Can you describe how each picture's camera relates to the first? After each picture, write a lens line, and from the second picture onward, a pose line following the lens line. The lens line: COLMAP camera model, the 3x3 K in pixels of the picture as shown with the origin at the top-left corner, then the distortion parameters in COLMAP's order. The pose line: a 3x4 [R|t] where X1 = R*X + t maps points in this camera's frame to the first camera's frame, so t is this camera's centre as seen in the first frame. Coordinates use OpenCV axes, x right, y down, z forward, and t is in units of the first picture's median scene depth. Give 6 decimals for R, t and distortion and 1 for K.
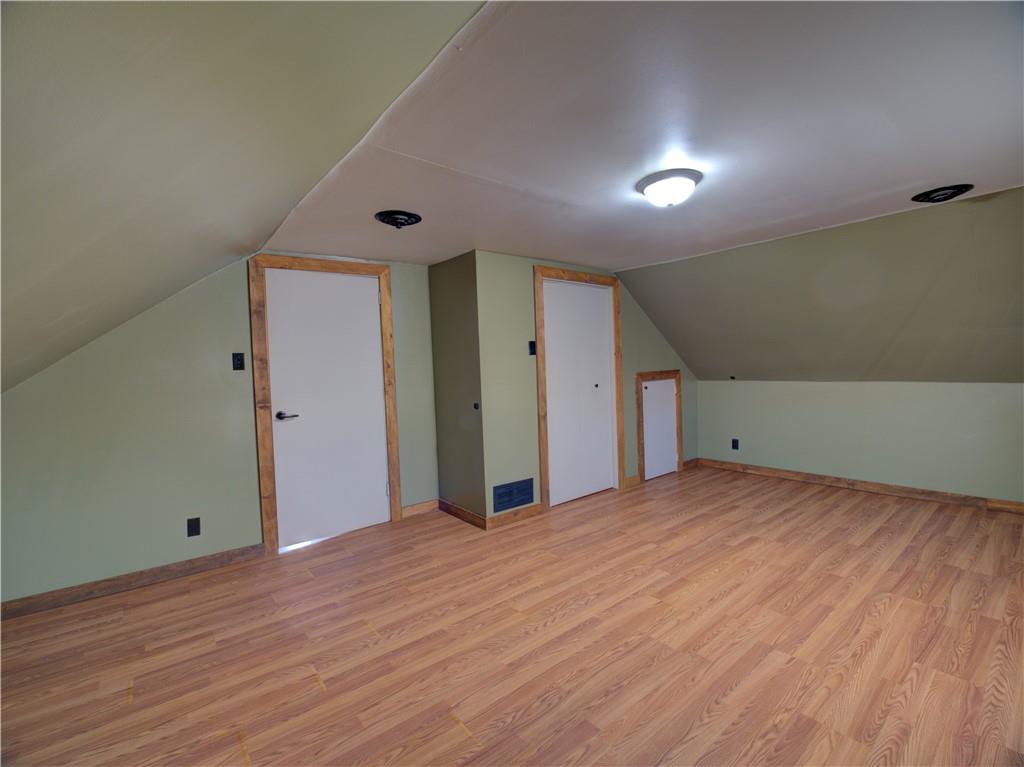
lens RADIAL K [[460.3, 0, 509.9], [0, 460.3, 373.8], [0, 0, 1]] dist [-0.017322, -0.001461]
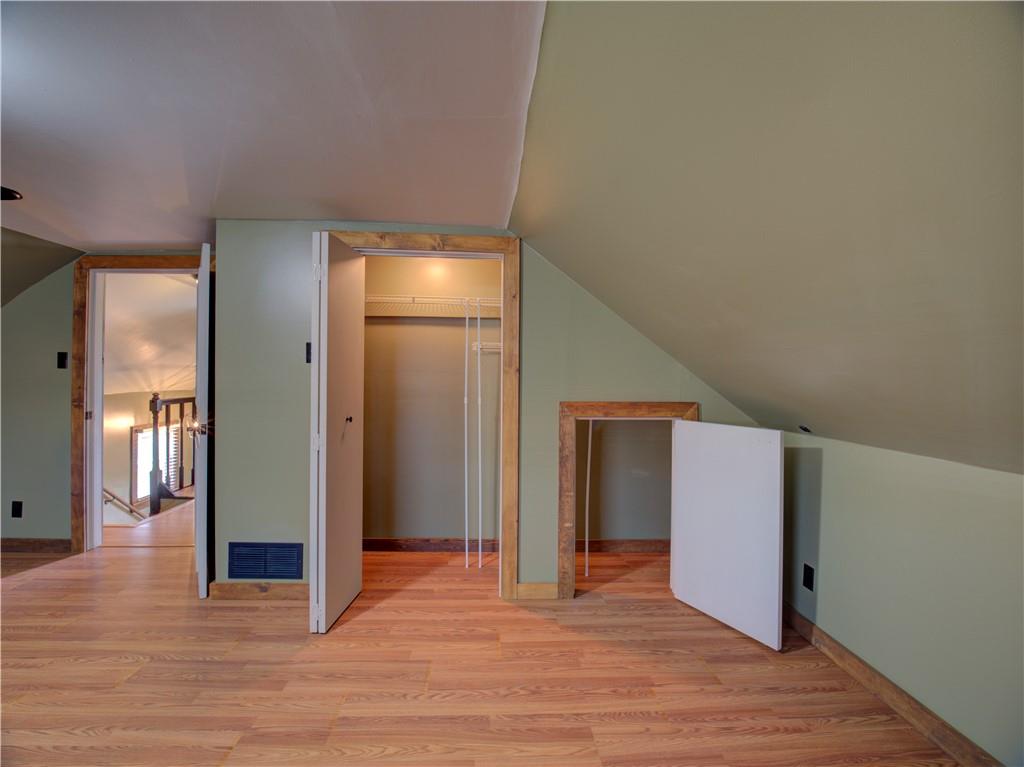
lens RADIAL K [[460.3, 0, 509.2], [0, 460.3, 374.5], [0, 0, 1]] dist [-0.017322, -0.001461]
pose [[0.809273, 0.041318, -0.585978, 1.054654], [-0.053898, 0.998538, -0.004028, -0.056980], [0.584956, 0.034843, 0.810317, 0.956010]]
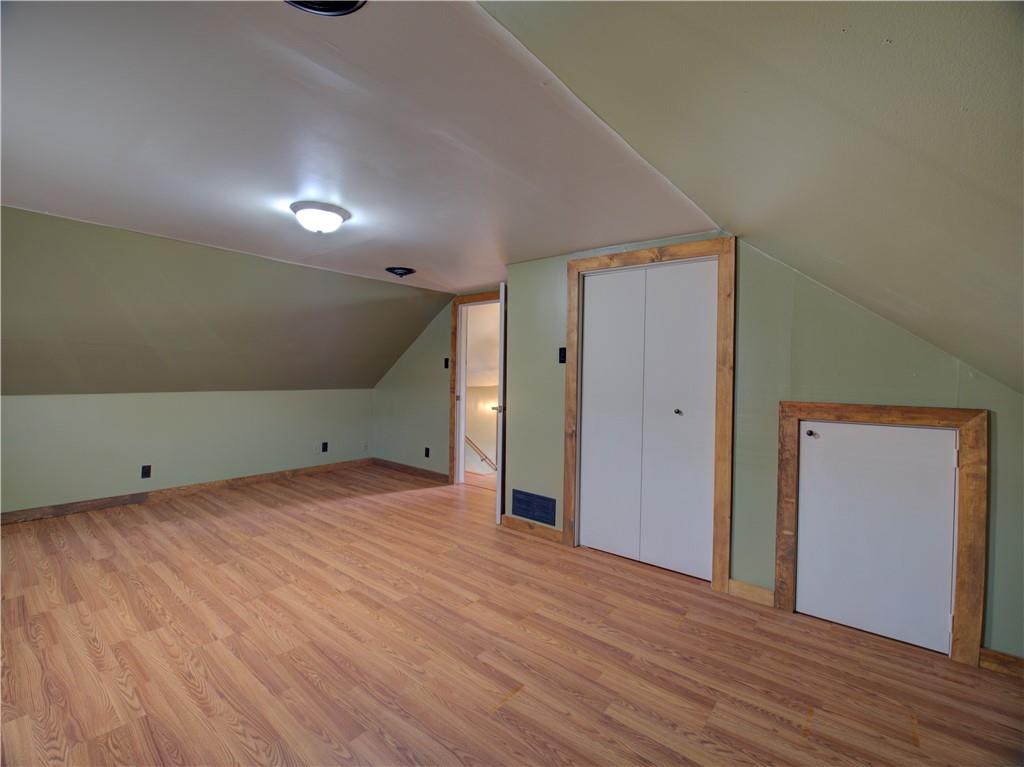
lens RADIAL K [[460.3, 0, 507.8], [0, 460.3, 374.3], [0, 0, 1]] dist [-0.017322, -0.001461]
pose [[0.201753, 0.043358, -0.978476, 1.390966], [-0.047645, 0.998271, 0.034411, -0.069554], [0.978277, 0.039677, 0.203470, 1.101418]]
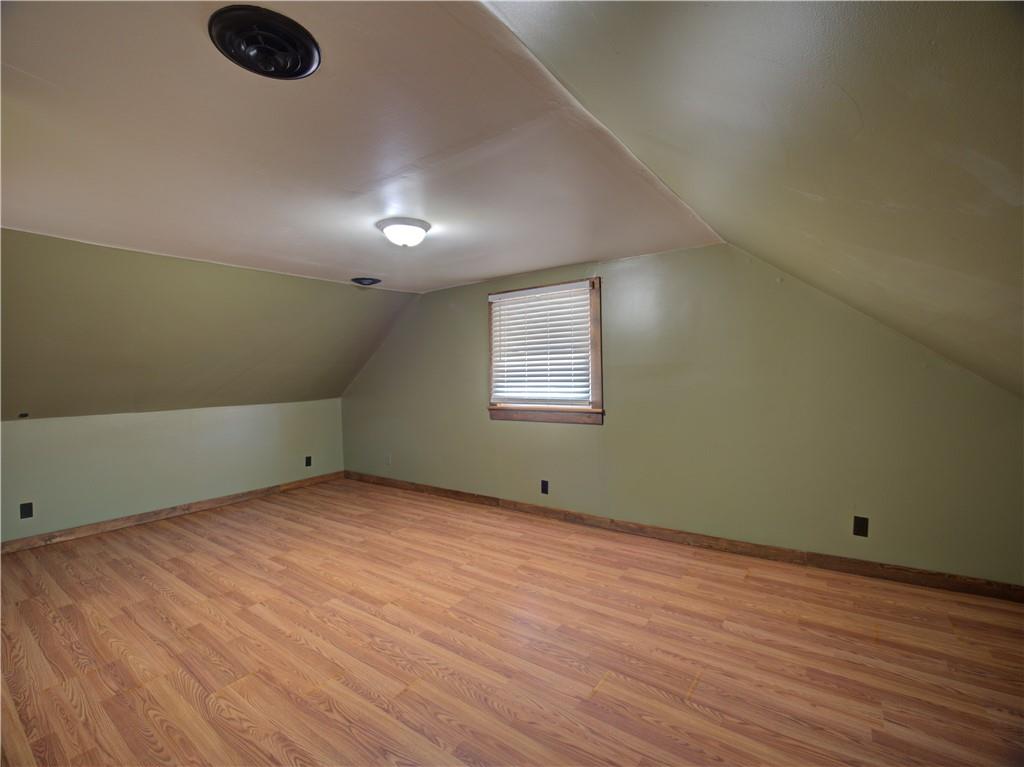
lens RADIAL K [[460.3, 0, 507.6], [0, 460.3, 380.5], [0, 0, 1]] dist [-0.017322, -0.001461]
pose [[-0.251167, 0.024613, 0.967631, -0.752120], [0.054499, 0.998450, -0.011250, 0.006681], [-0.966408, 0.049909, -0.252119, 0.943332]]
